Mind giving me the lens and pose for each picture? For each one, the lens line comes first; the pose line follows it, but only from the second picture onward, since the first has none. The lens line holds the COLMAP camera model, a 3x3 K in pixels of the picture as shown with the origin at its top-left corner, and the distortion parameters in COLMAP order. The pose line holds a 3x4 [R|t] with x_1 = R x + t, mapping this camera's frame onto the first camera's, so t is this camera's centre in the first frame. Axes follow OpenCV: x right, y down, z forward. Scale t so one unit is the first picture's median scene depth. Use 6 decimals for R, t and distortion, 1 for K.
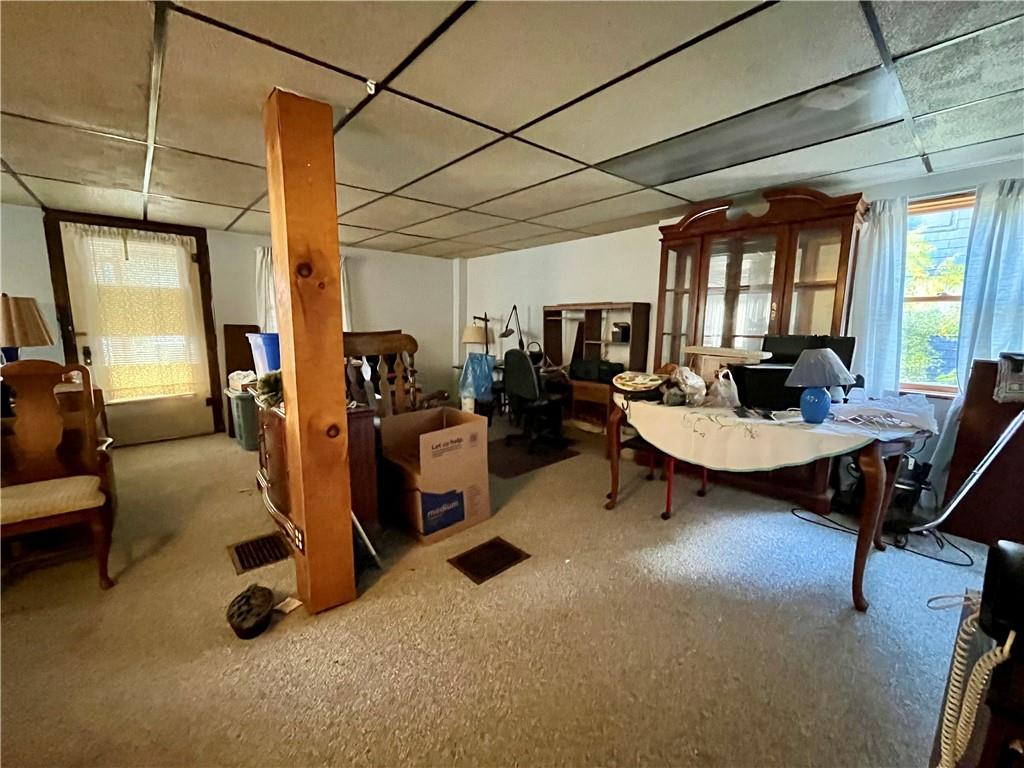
lens RADIAL K [[416.0, 0, 508.8], [0, 416.0, 382.7], [0, 0, 1]] dist [-0.002199, -0.000594]
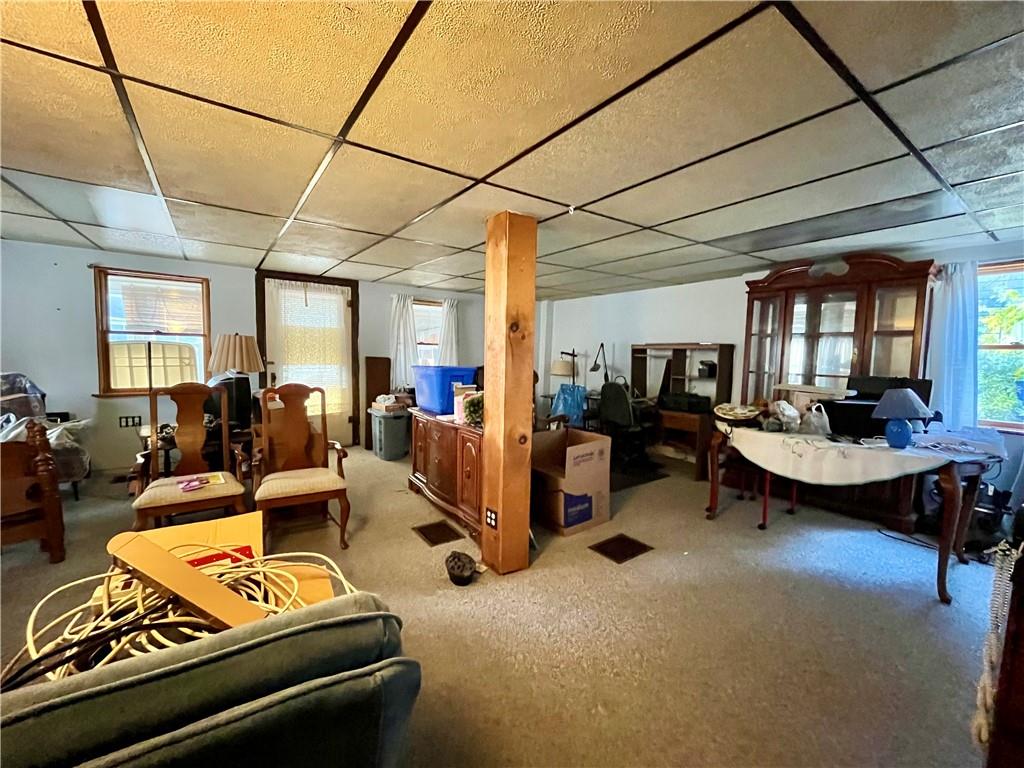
lens RADIAL K [[416.0, 0, 509.6], [0, 416.0, 382.8], [0, 0, 1]] dist [-0.002199, -0.000594]
pose [[0.993837, 0.022242, -0.108601, -0.210390], [-0.030019, 0.997060, -0.070505, 0.017527], [0.106713, 0.073330, 0.991582, -0.268467]]
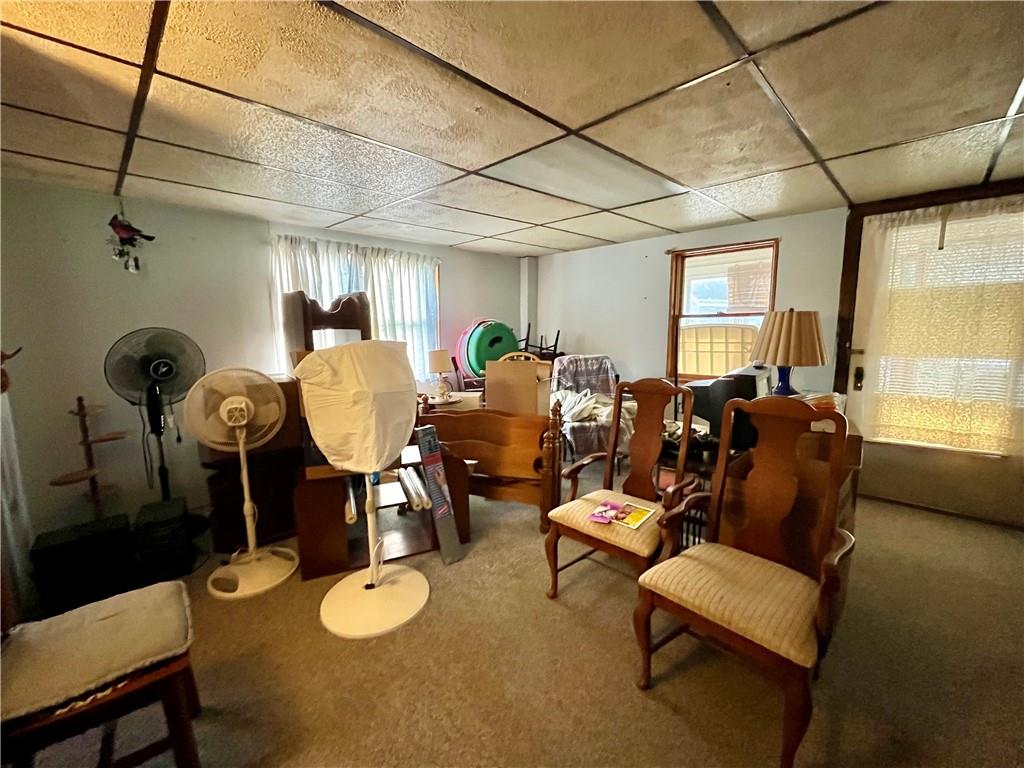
lens RADIAL K [[416.0, 0, 508.3], [0, 416.0, 382.5], [0, 0, 1]] dist [-0.002199, -0.000594]
pose [[0.063745, 0.120151, -0.990707, -0.346635], [-0.132322, 0.984979, 0.110942, -0.078560], [0.989155, 0.124020, 0.078686, 0.352823]]
